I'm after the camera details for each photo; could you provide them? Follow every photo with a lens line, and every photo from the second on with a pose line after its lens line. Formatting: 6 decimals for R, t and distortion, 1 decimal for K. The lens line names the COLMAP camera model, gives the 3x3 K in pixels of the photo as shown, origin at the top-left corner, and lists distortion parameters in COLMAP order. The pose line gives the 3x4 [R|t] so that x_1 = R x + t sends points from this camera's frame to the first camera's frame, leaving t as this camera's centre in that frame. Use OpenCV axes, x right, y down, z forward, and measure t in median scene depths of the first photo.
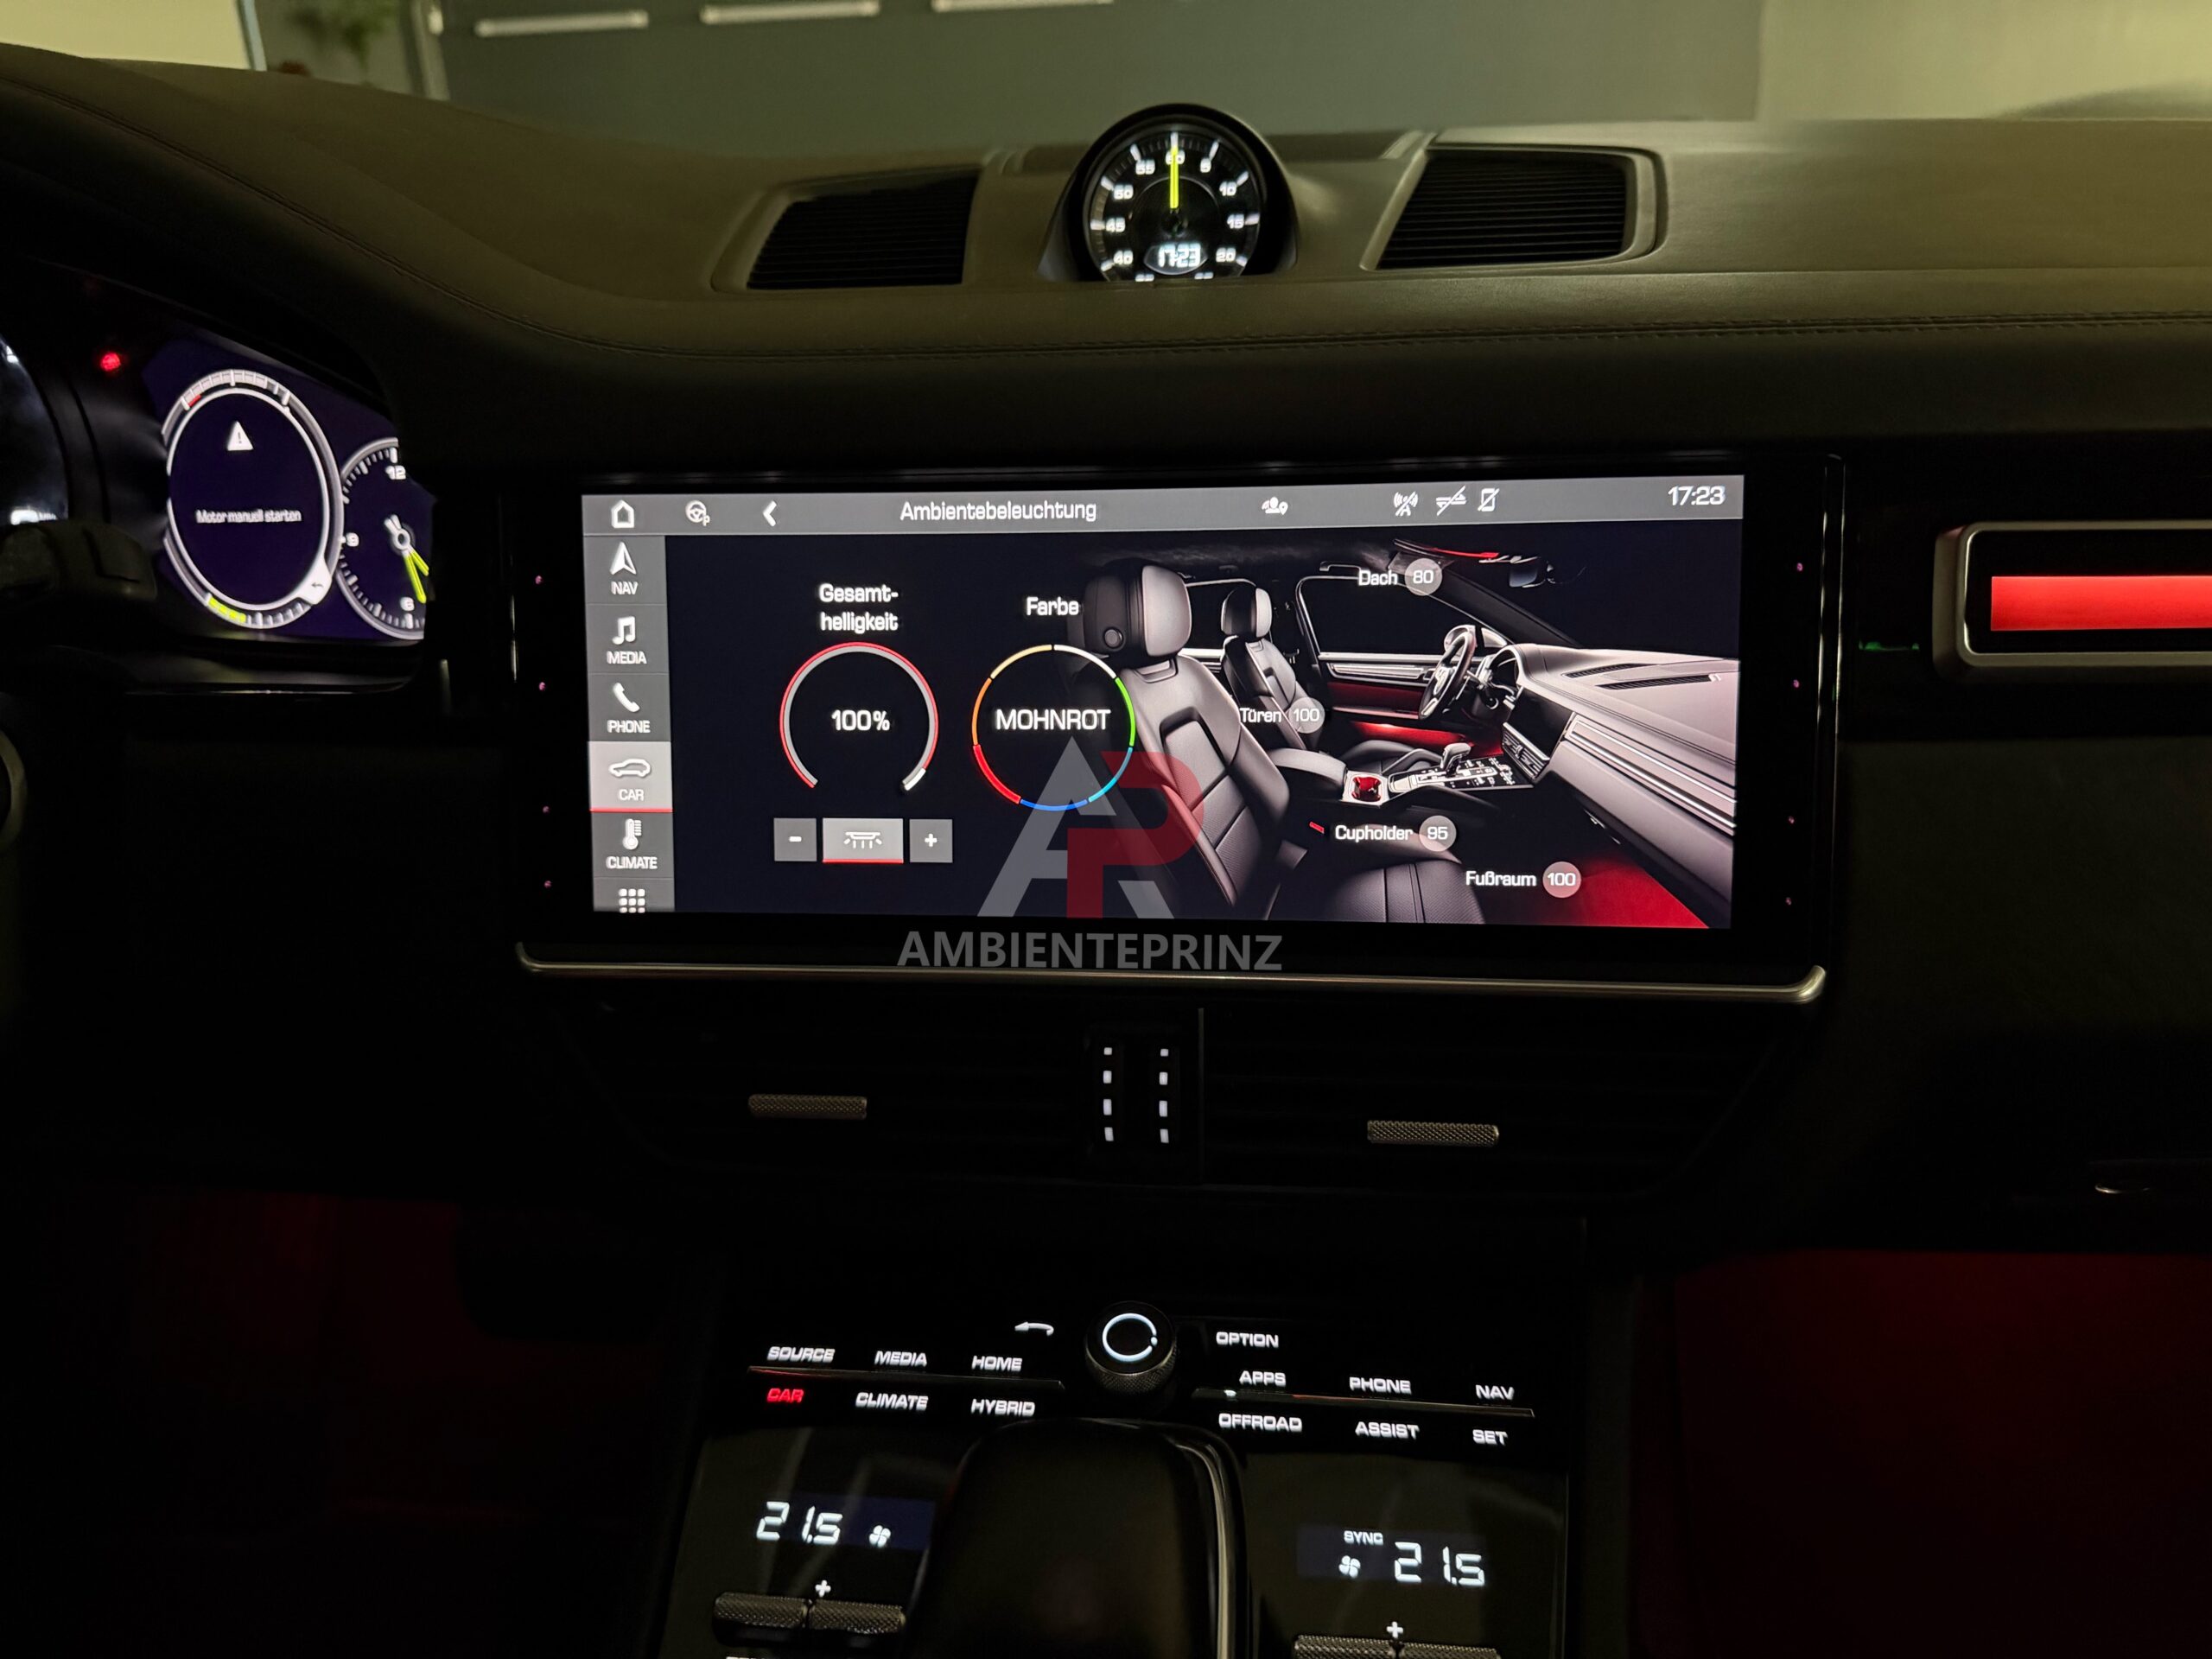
lens RADIAL K [[1598.5, 0, 1117.9], [0, 1598.5, 831.4], [0, 0, 1]] dist [0.060759, -0.072941]
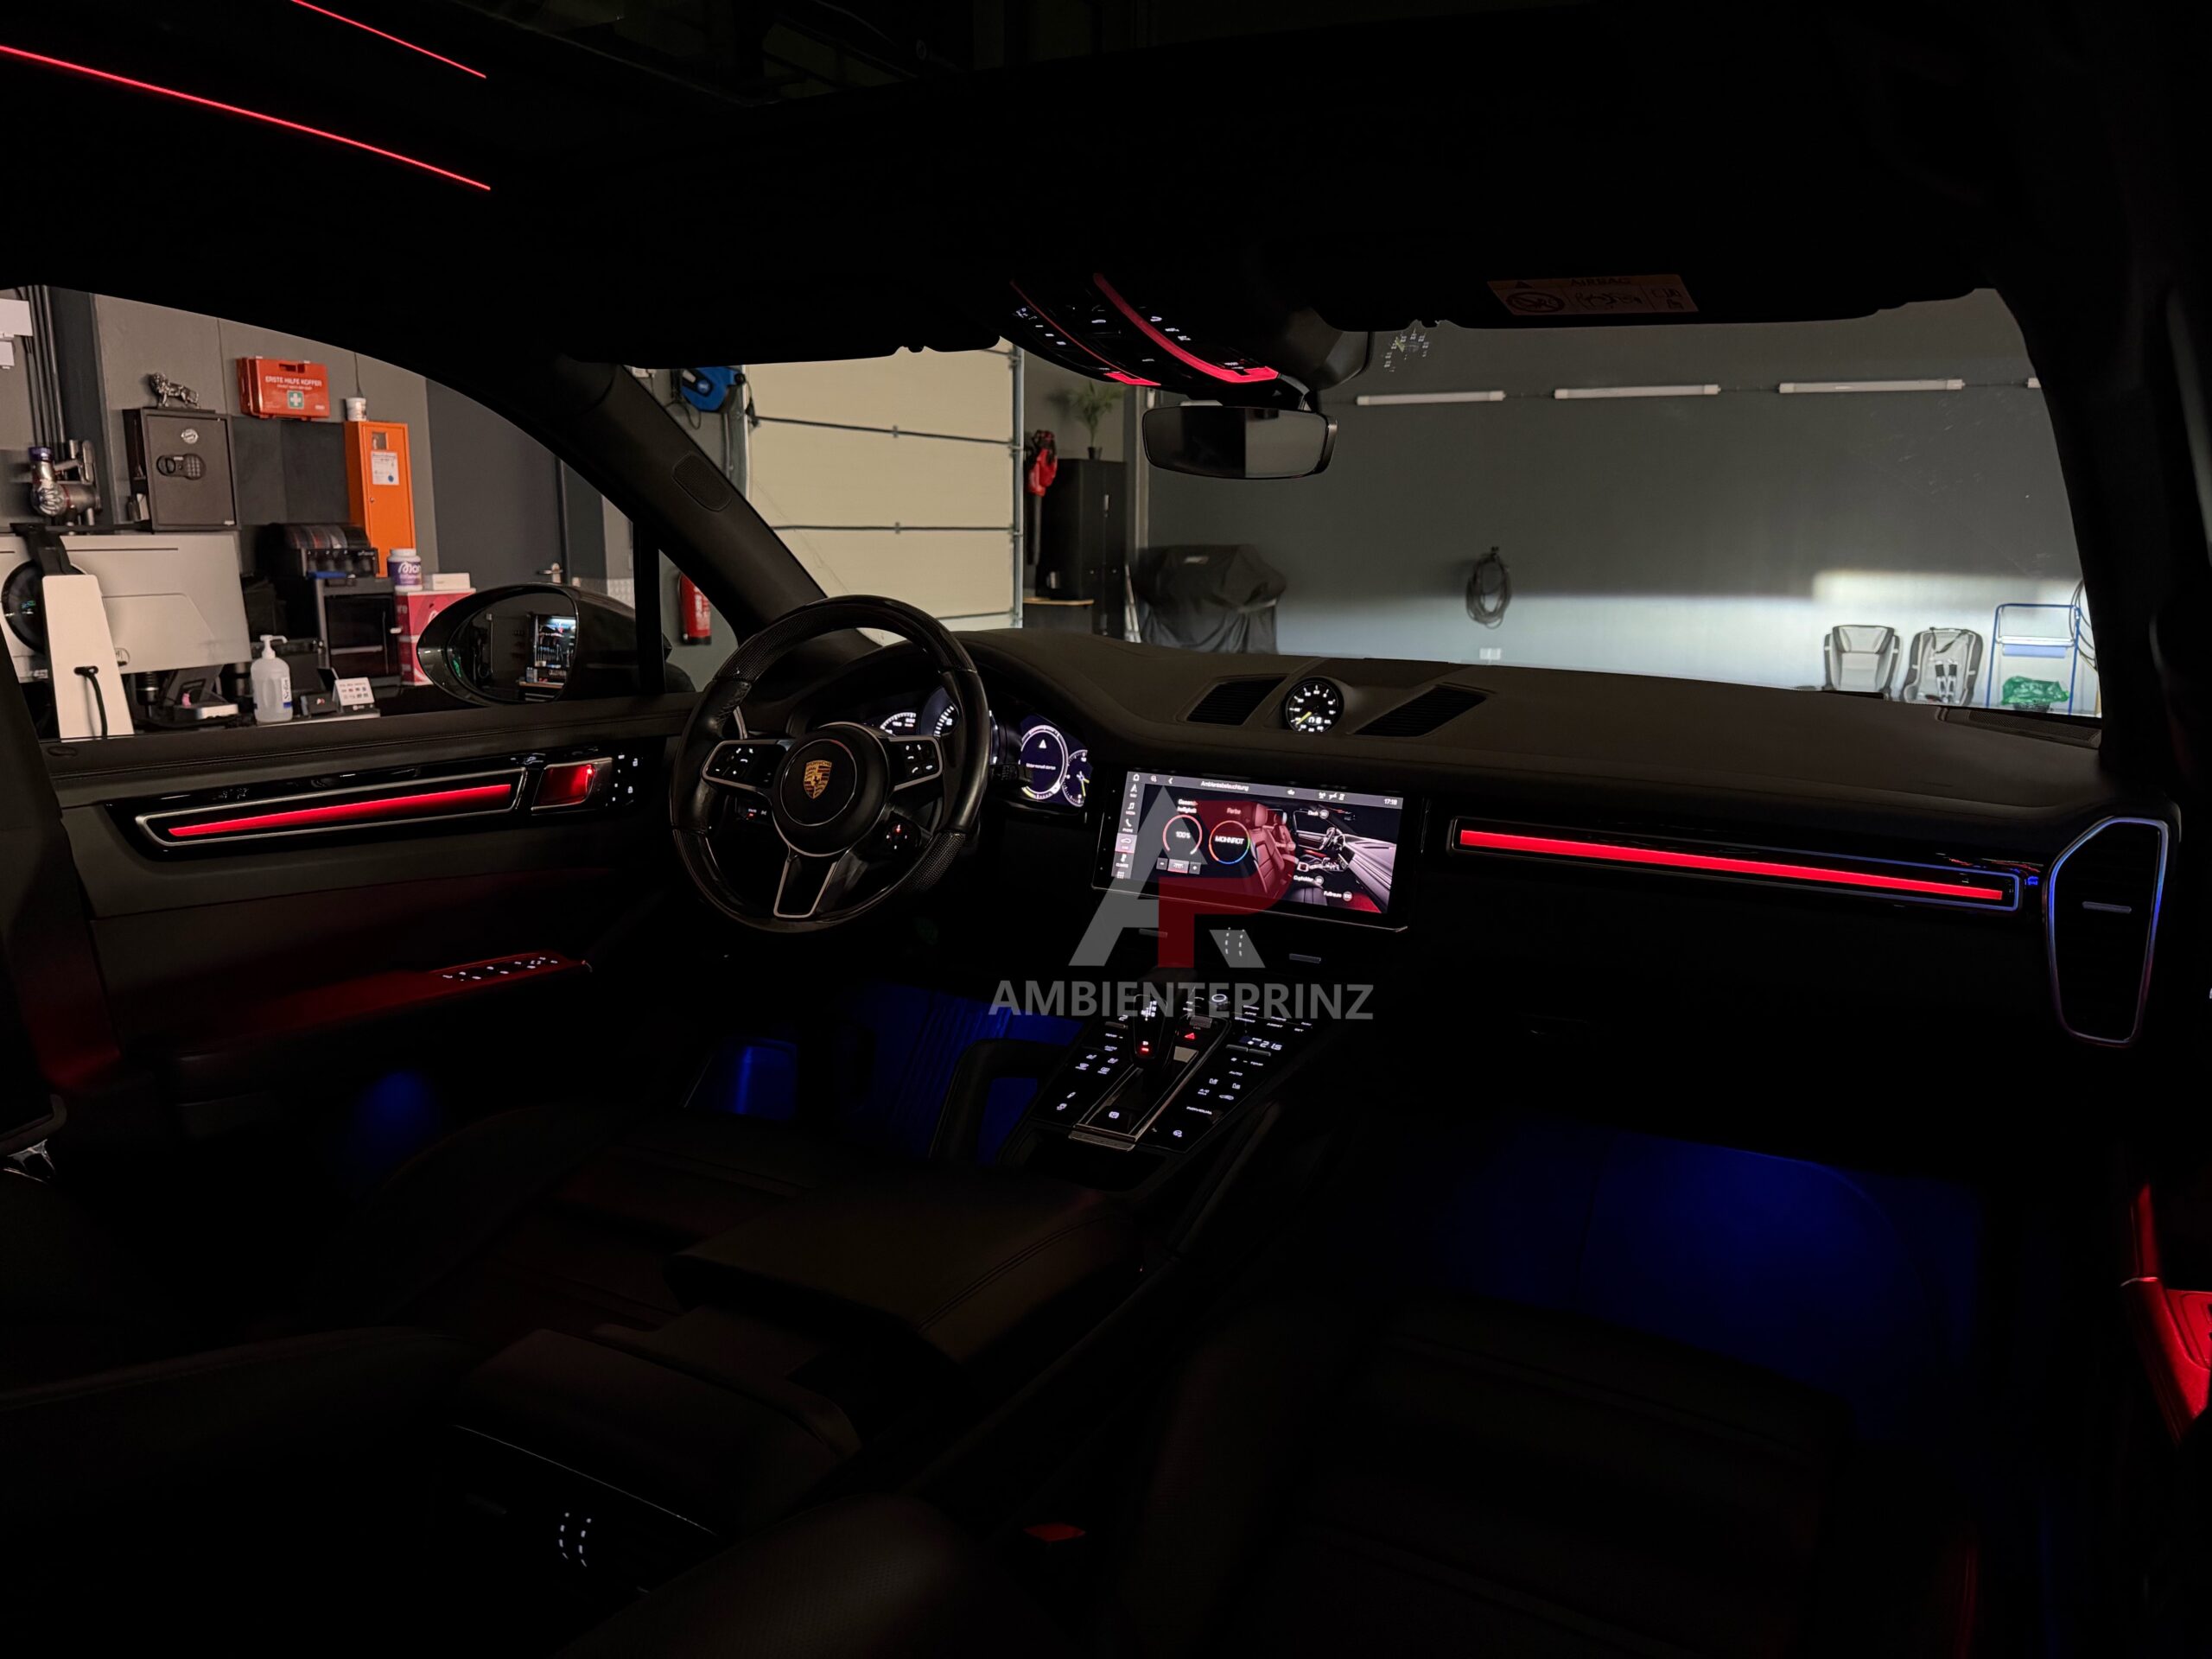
lens RADIAL K [[1598.5, 0, 1109.0], [0, 1598.5, 826.3], [0, 0, 1]] dist [0.060759, -0.072941]
pose [[0.925096, 0.119420, -0.360466, 1.078374], [-0.184235, 0.971204, -0.151066, 0.534731], [0.332045, 0.206161, 0.920458, -2.652710]]
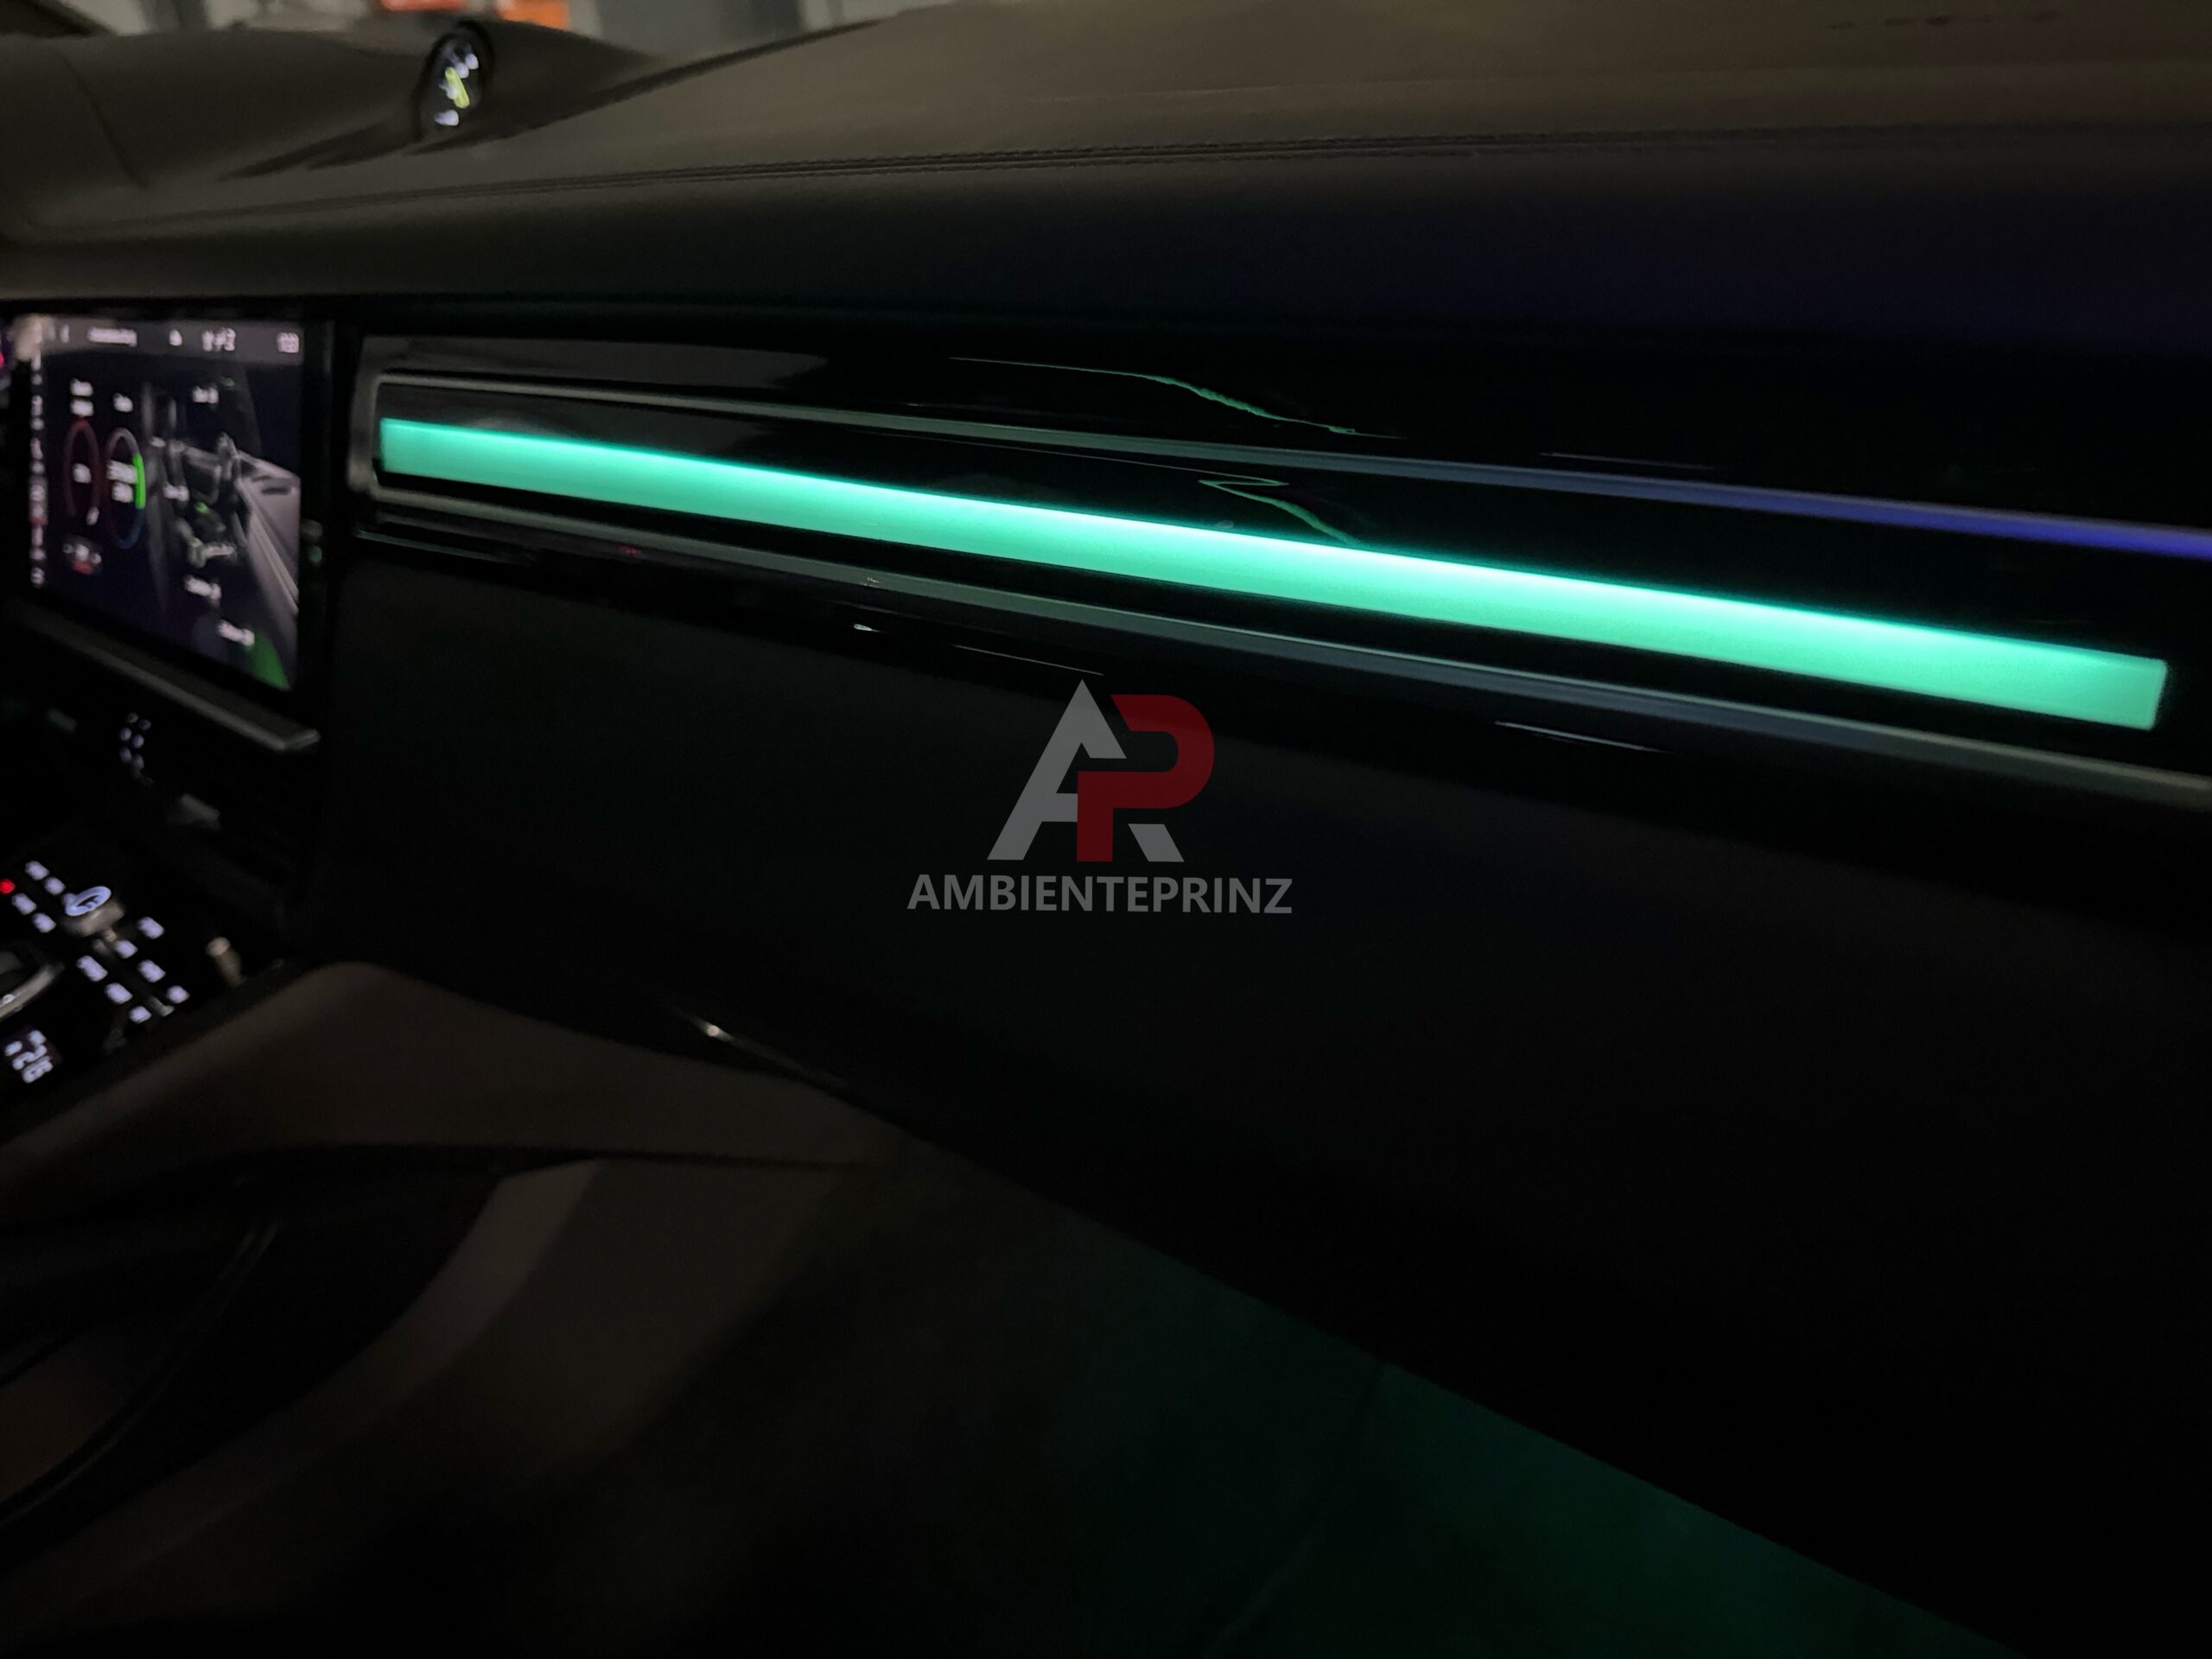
lens RADIAL K [[1598.5, 0, 1101.8], [0, 1598.5, 844.5], [0, 0, 1]] dist [0.060759, -0.072941]
pose [[0.802767, 0.211173, -0.557648, 1.583152], [-0.163948, 0.977314, 0.134081, -0.093835], [0.573311, -0.016211, 0.819177, 0.305494]]
